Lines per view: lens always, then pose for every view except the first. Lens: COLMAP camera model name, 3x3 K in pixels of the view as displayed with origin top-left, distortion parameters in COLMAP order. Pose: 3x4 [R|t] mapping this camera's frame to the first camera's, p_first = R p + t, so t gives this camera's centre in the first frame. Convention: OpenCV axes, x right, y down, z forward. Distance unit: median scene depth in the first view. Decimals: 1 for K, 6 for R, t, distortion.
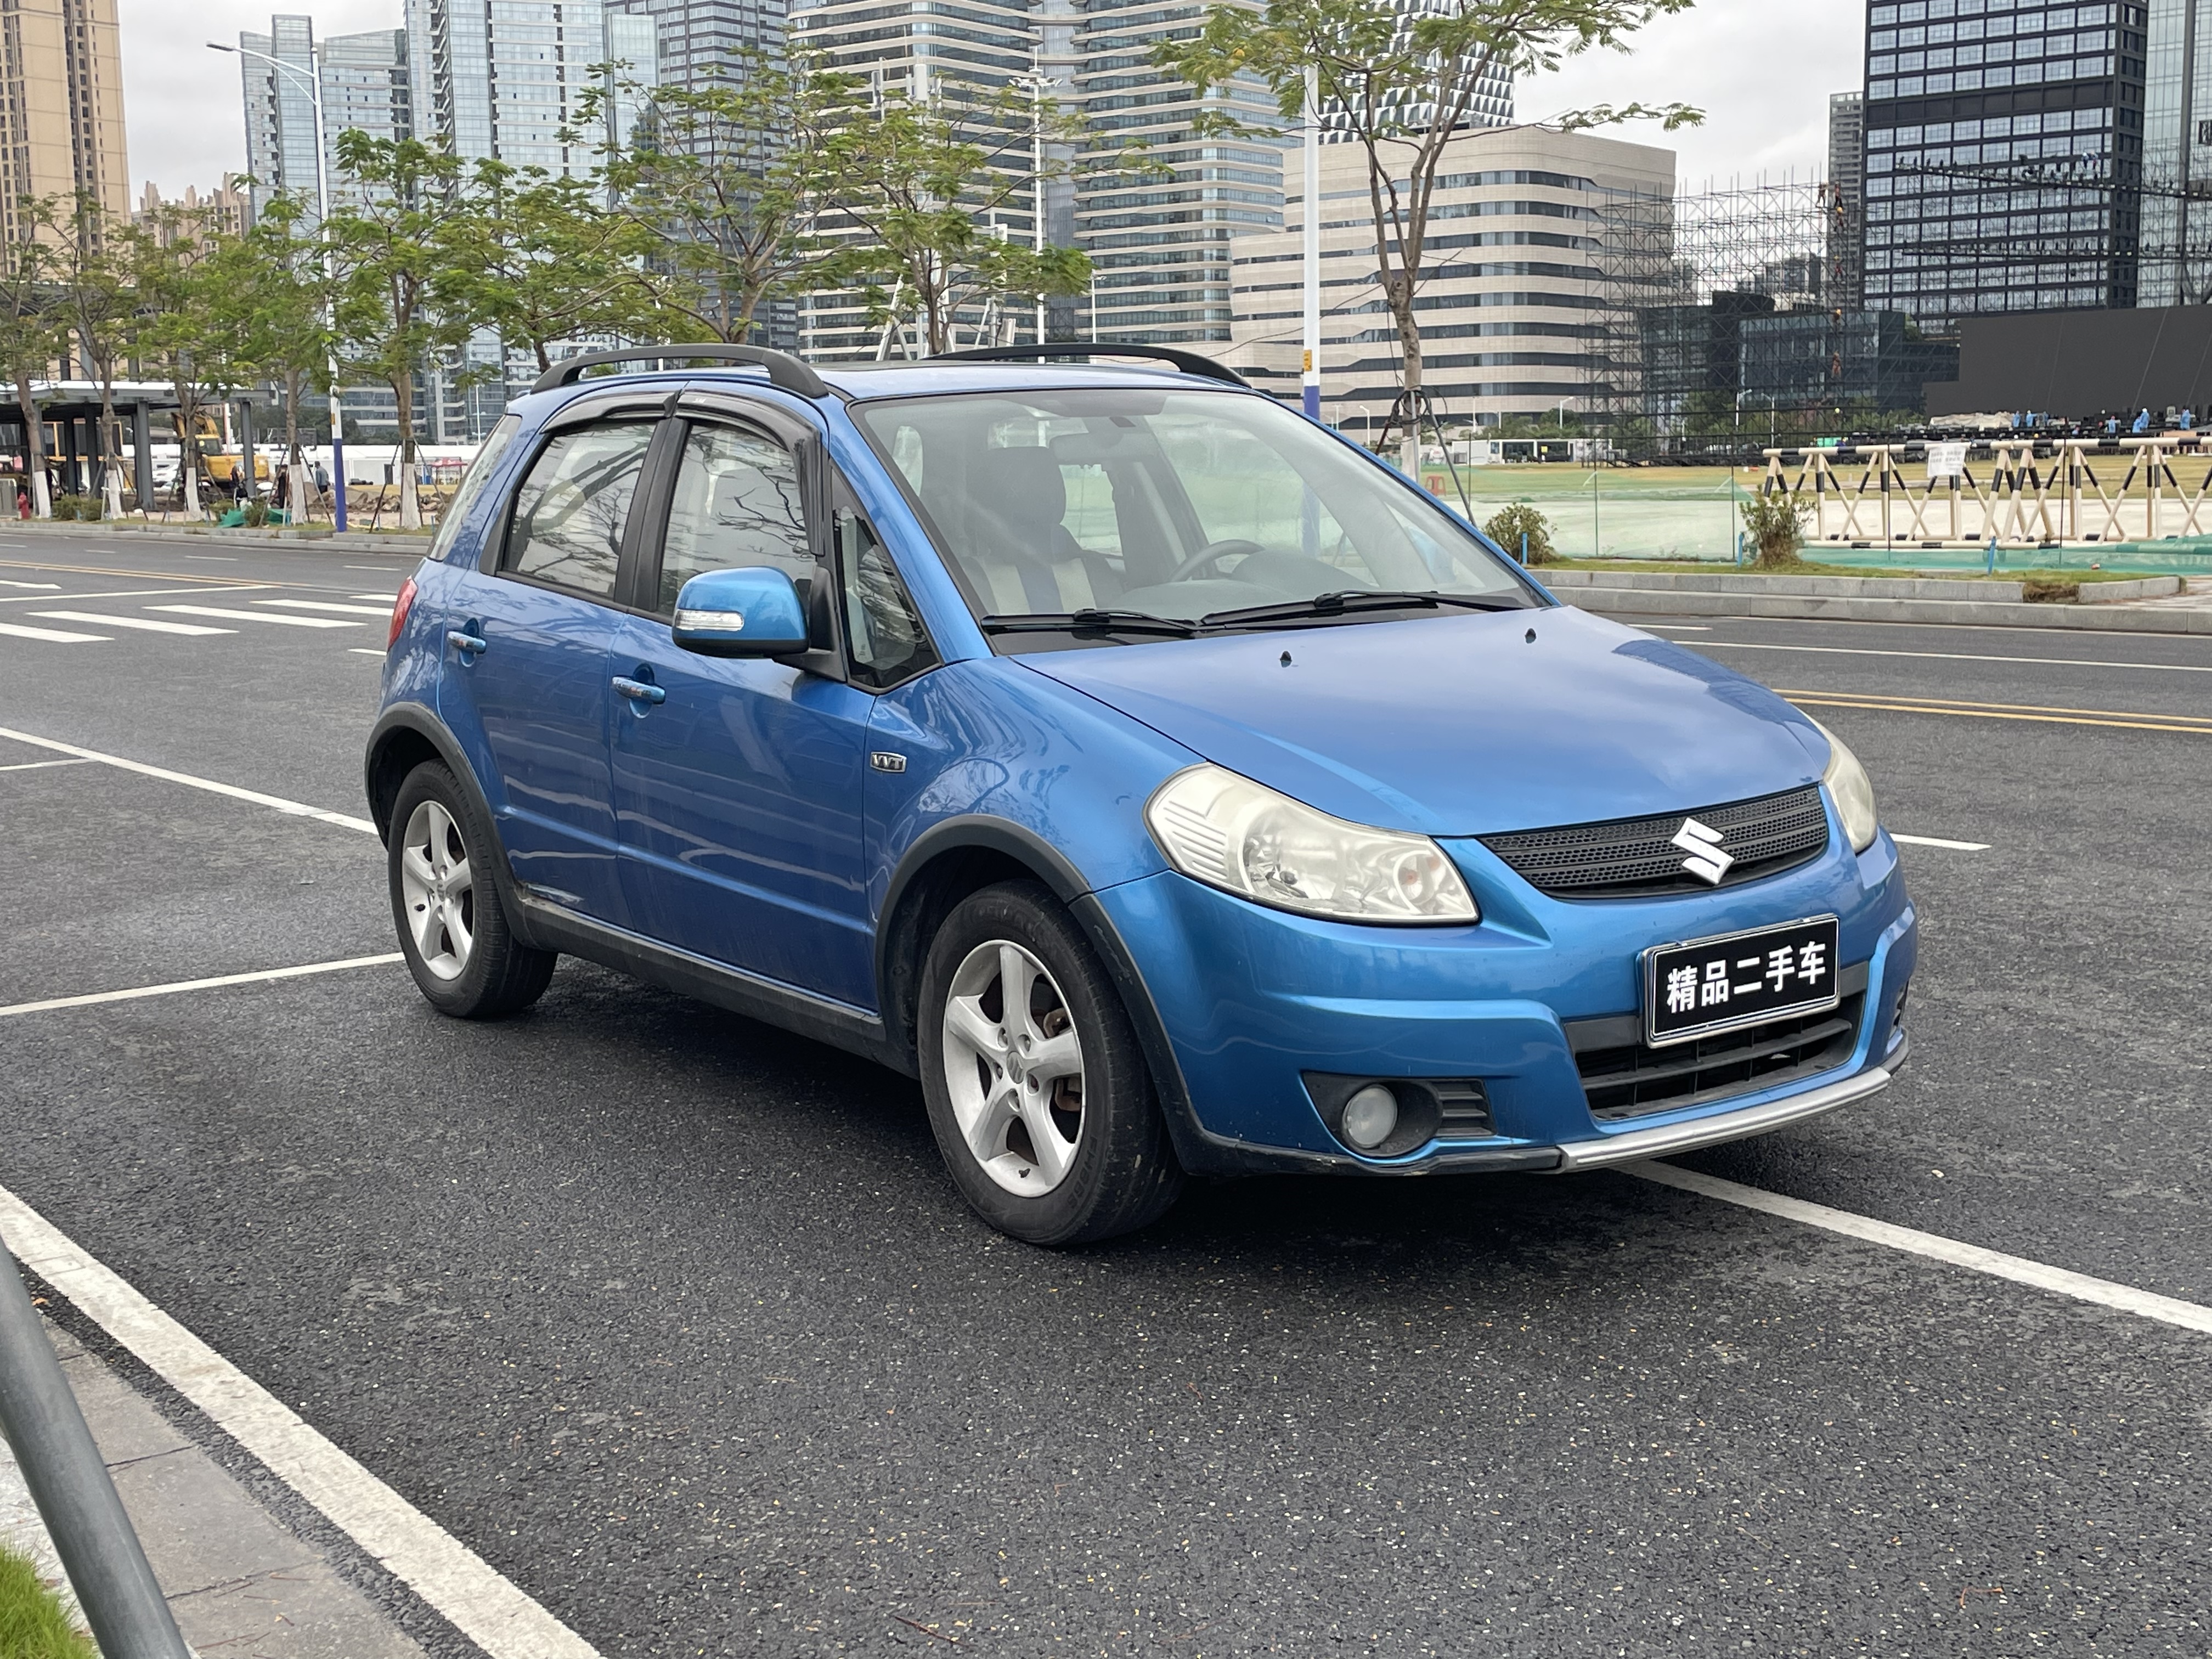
lens RADIAL K [[2661.5, 0, 1103.0], [0, 2661.5, 787.2], [0, 0, 1]] dist [0.128611, -0.228645]
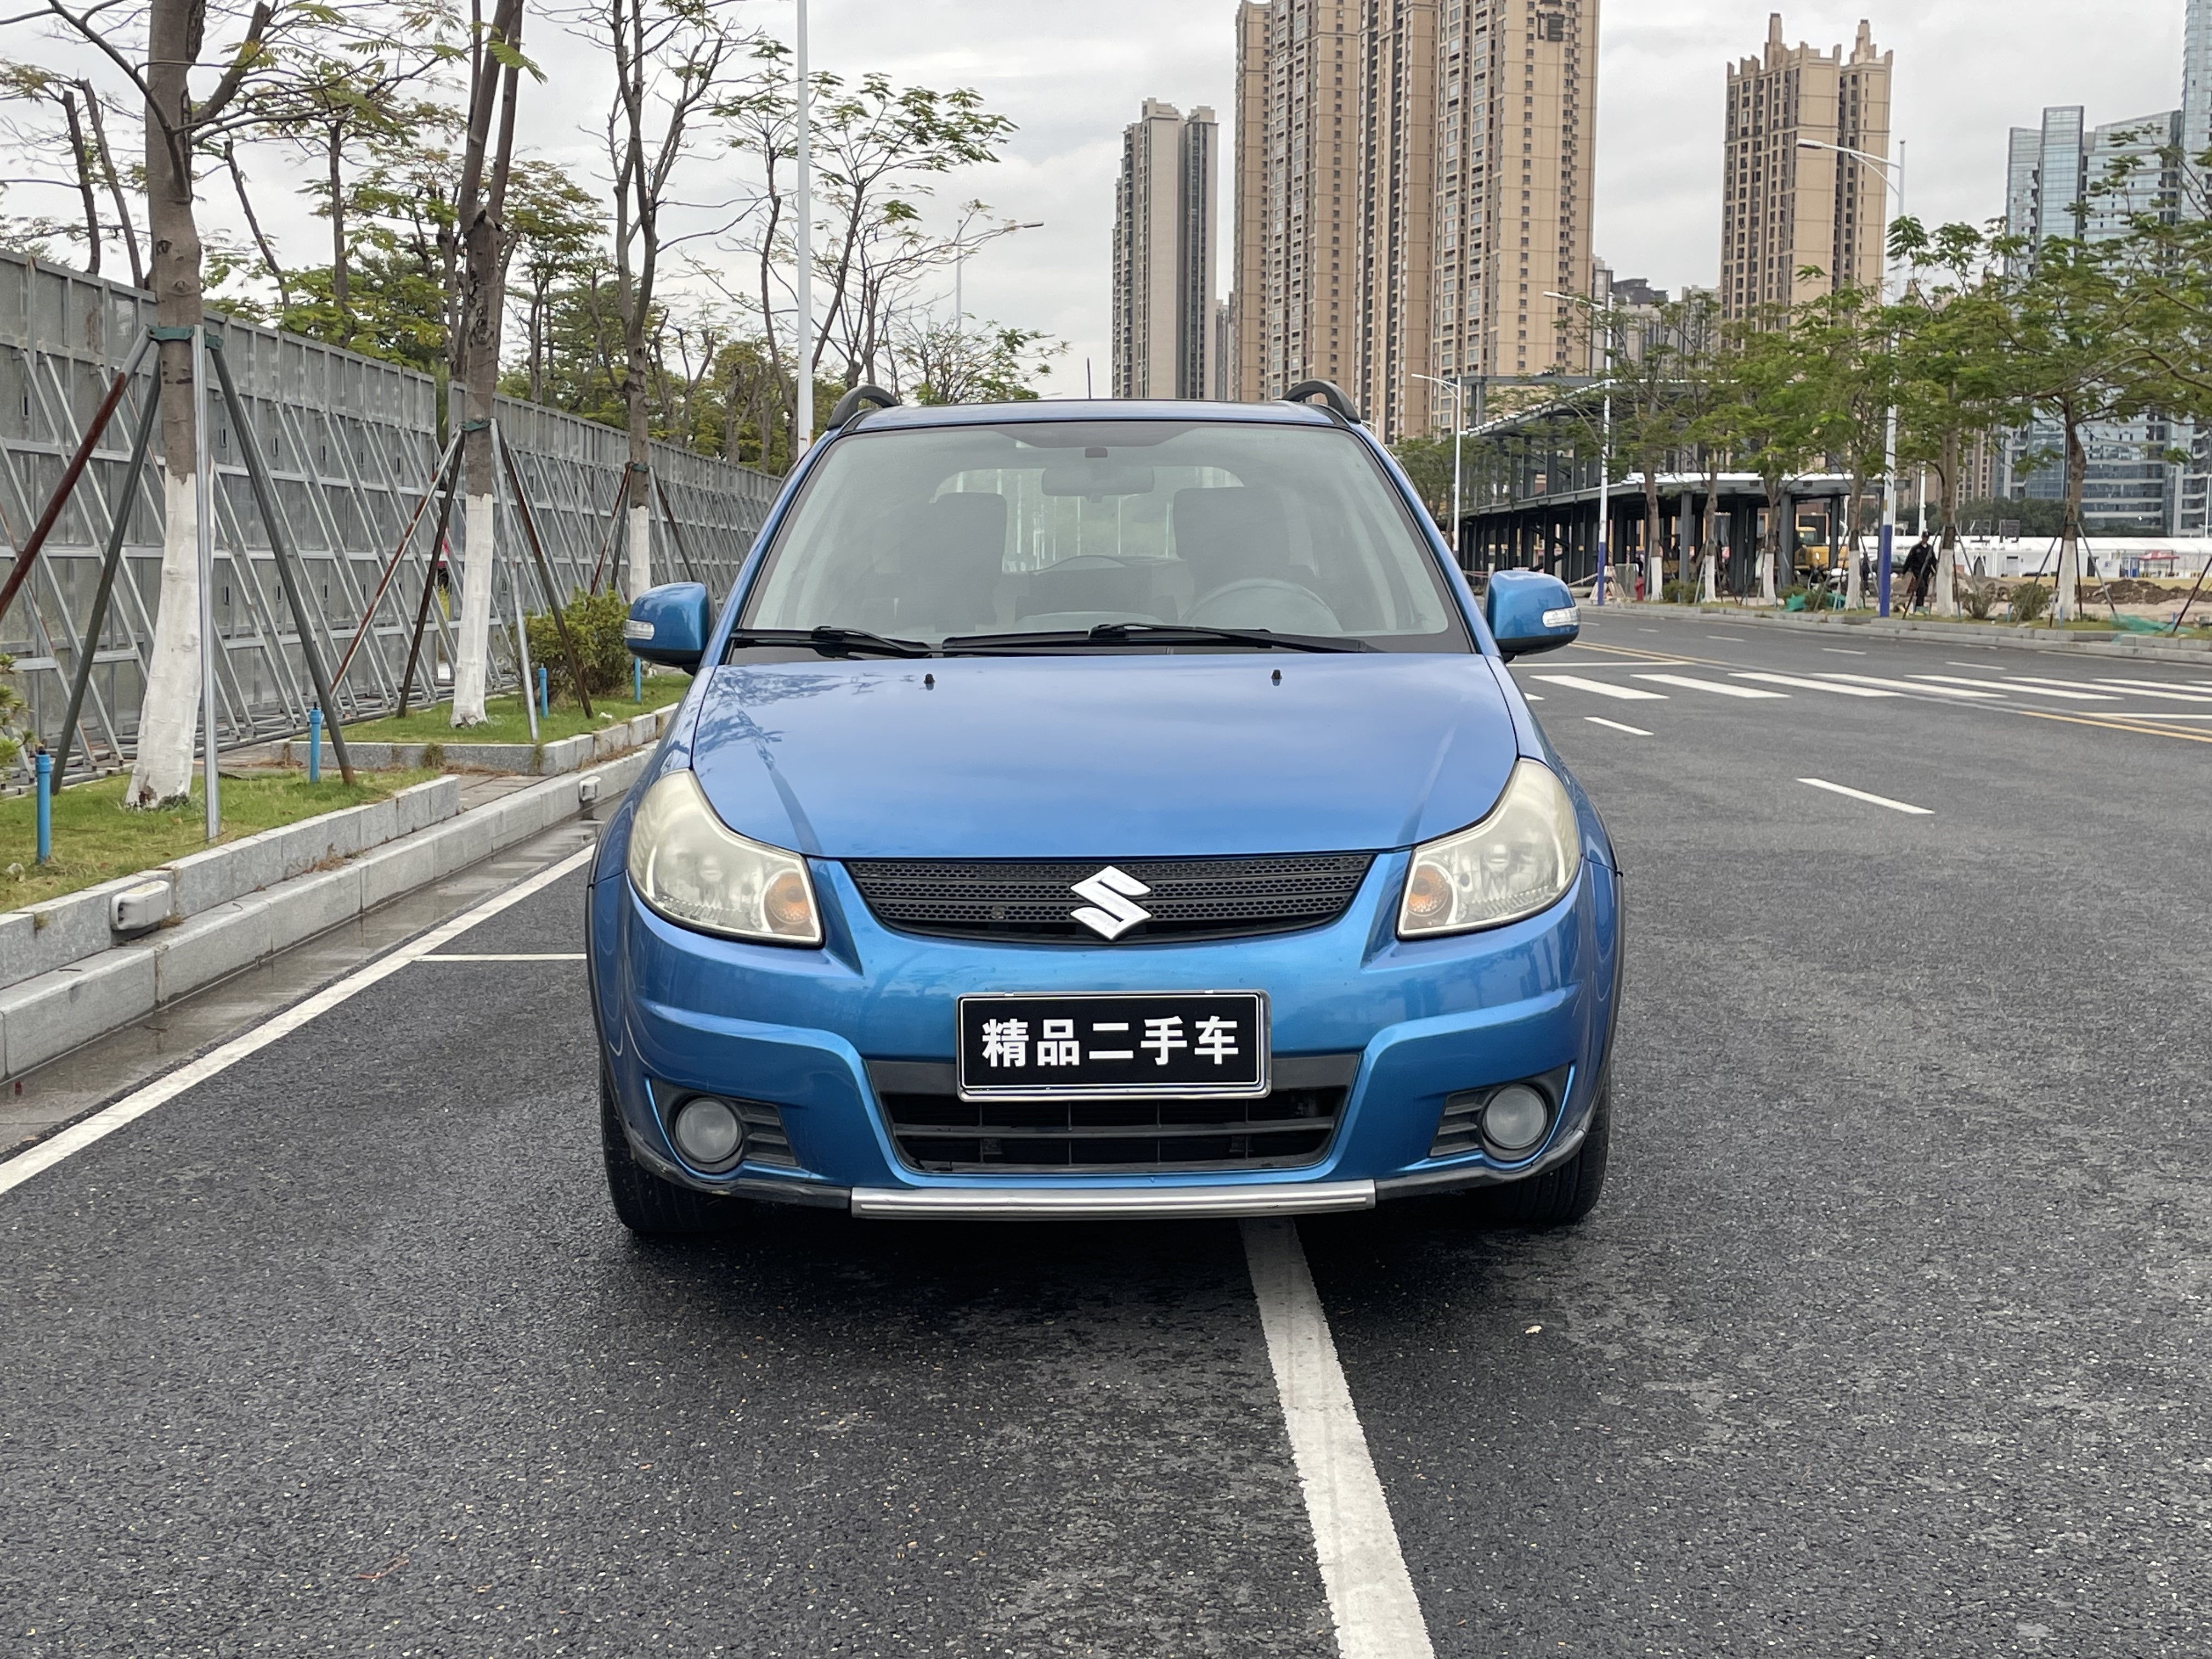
lens RADIAL K [[2661.5, 0, 1103.0], [0, 2661.5, 787.2], [0, 0, 1]] dist [0.128611, -0.228645]
pose [[0.813259, 0.067160, -0.578014, 0.750418], [-0.086749, 0.996210, -0.006305, -0.009519], [0.575400, 0.055270, 0.816003, 0.255493]]
